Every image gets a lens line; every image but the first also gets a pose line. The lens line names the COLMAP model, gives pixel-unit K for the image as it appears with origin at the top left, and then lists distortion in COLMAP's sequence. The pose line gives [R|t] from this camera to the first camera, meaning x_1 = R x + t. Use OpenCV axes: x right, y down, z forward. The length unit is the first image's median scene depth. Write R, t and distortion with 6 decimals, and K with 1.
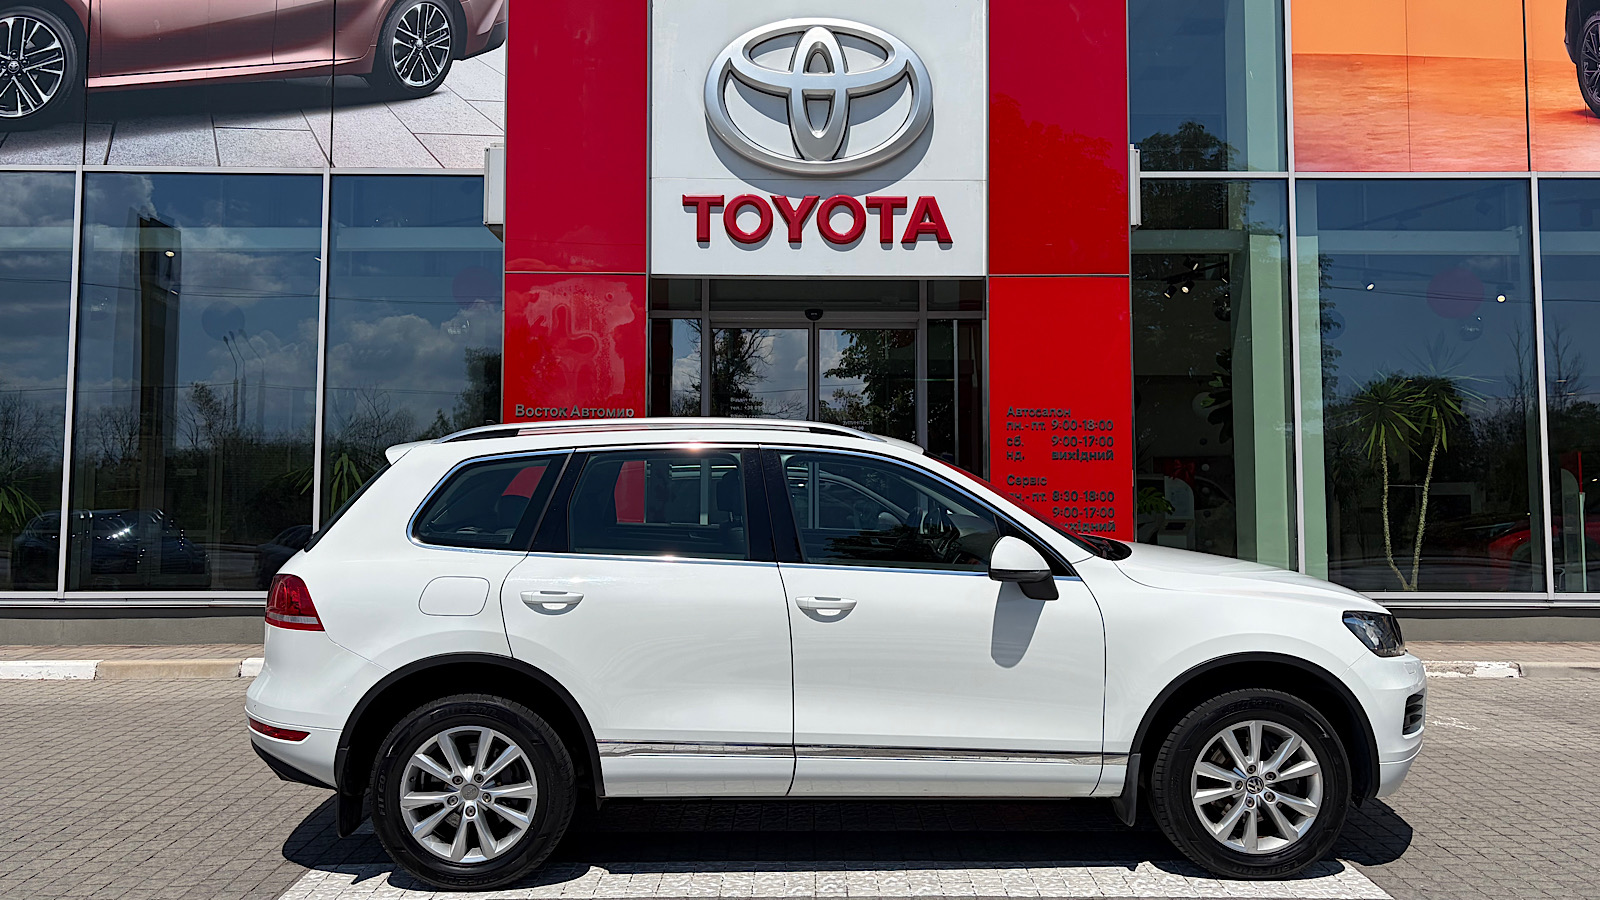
lens RADIAL K [[1249.6, 0, 801.3], [0, 1249.6, 420.5], [0, 0, 1]] dist [0.031934, -0.008828]
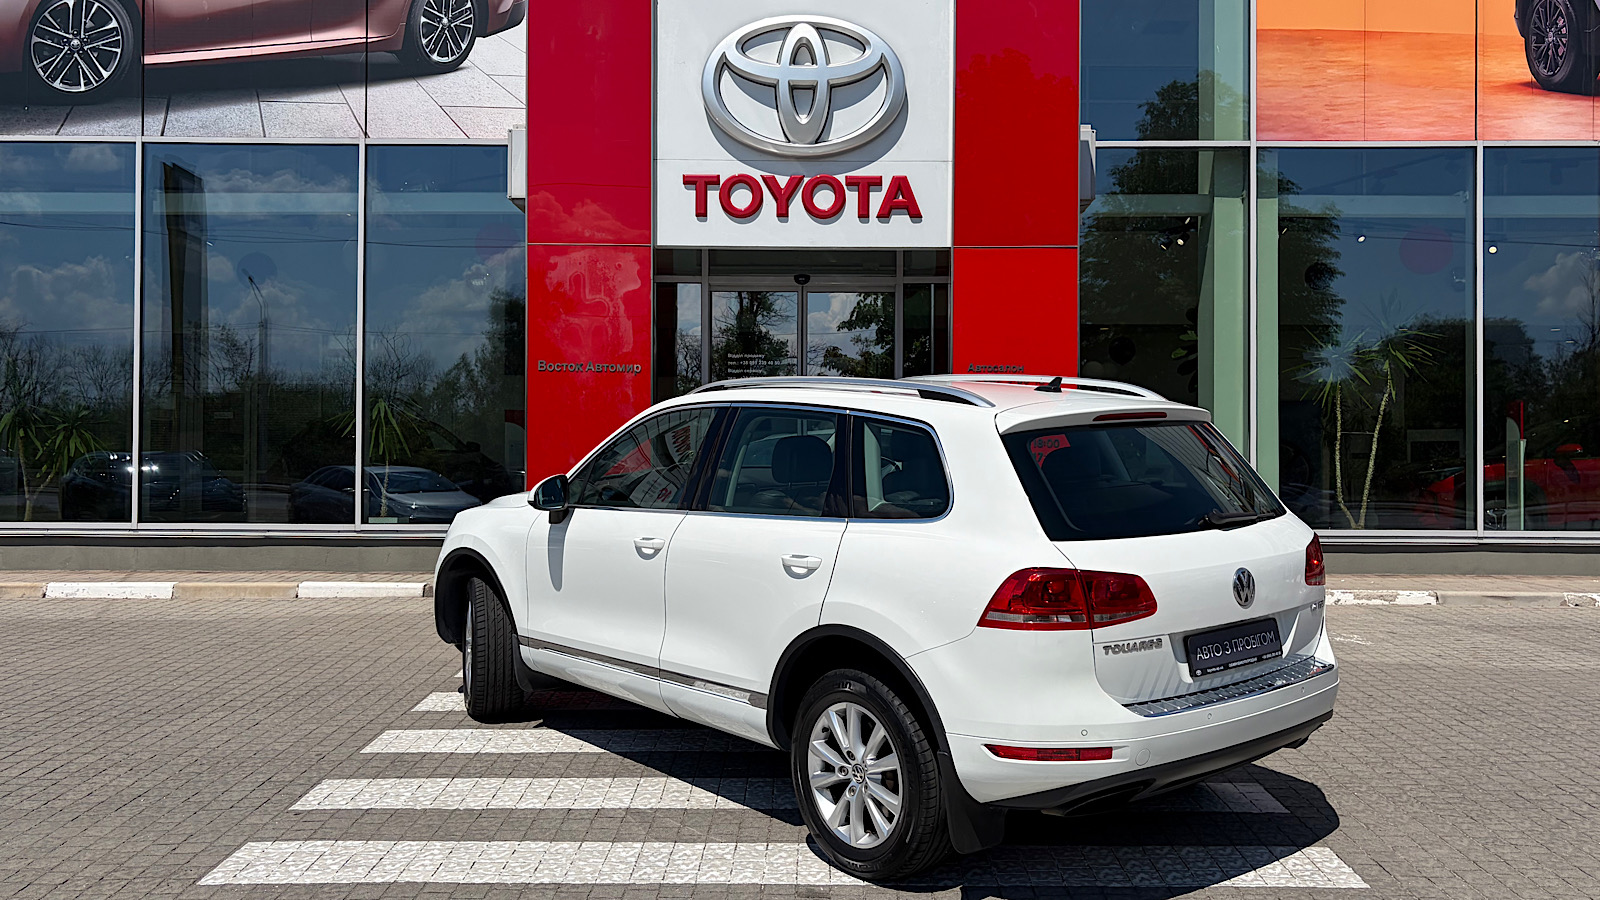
lens RADIAL K [[1277.9, 0, 798.2], [0, 1277.9, 434.2], [0, 0, 1]] dist [0.027595, -0.003531]
pose [[0.999789, 0.003262, -0.020273, 0.024059], [-0.002137, 0.998469, 0.055273, -0.007370], [0.020422, -0.055218, 0.998265, -0.118992]]
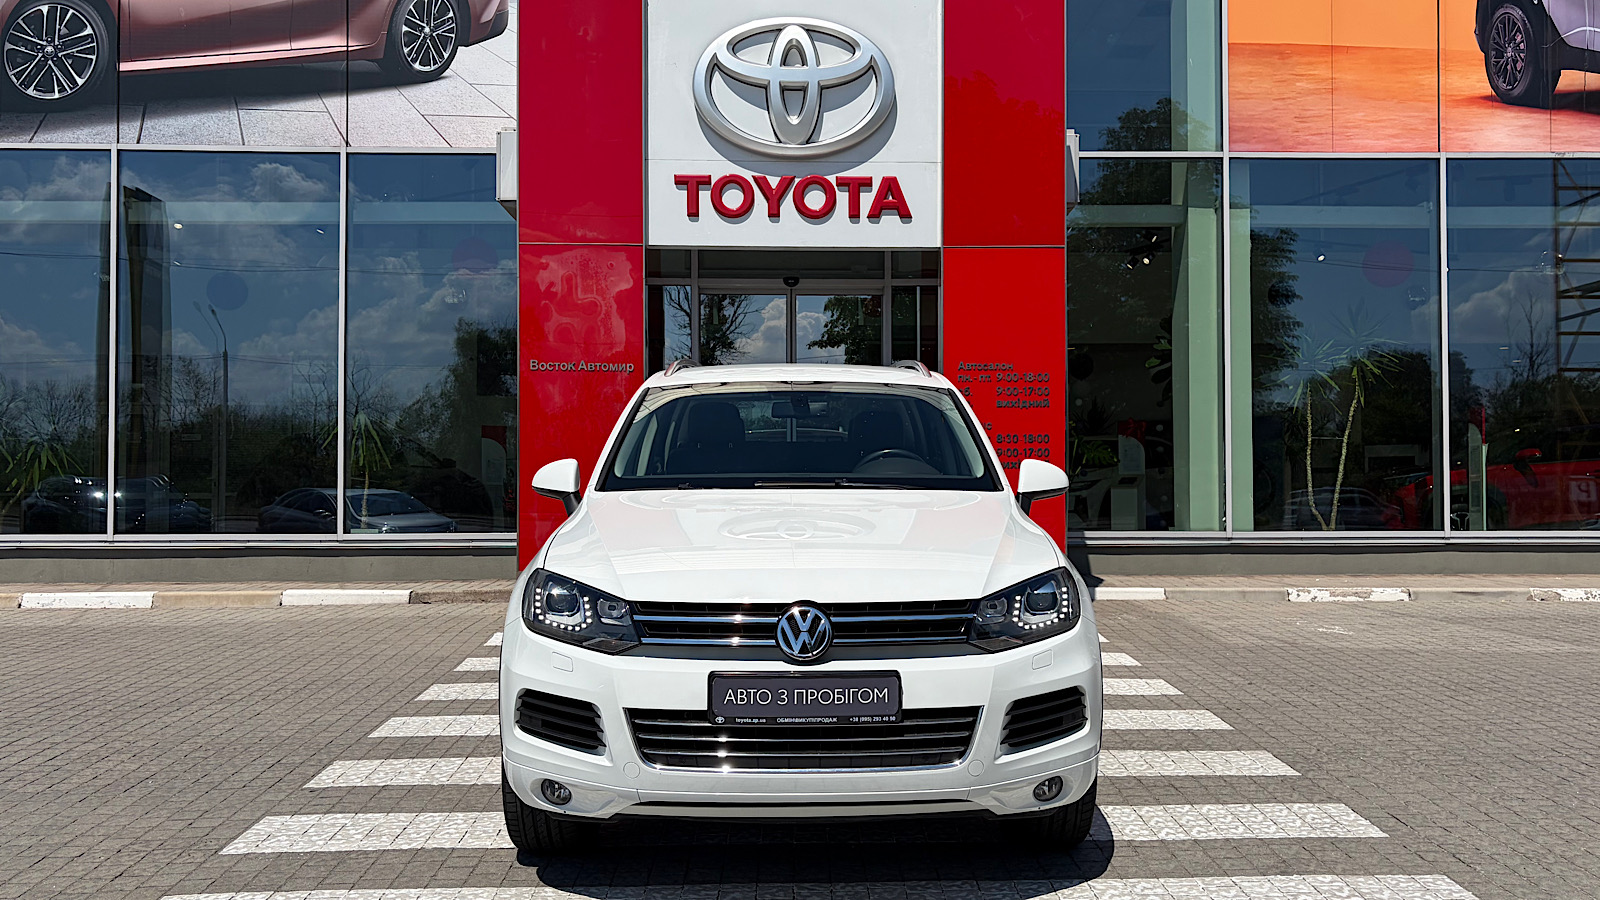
lens RADIAL K [[1266.4, 0, 805.0], [0, 1266.4, 454.6], [0, 0, 1]] dist [0.024386, 0.000508]
pose [[0.999864, -0.002522, 0.016273, 0.002906], [0.001774, 0.998949, 0.045804, 0.015147], [-0.016371, -0.045769, 0.998818, -0.118296]]
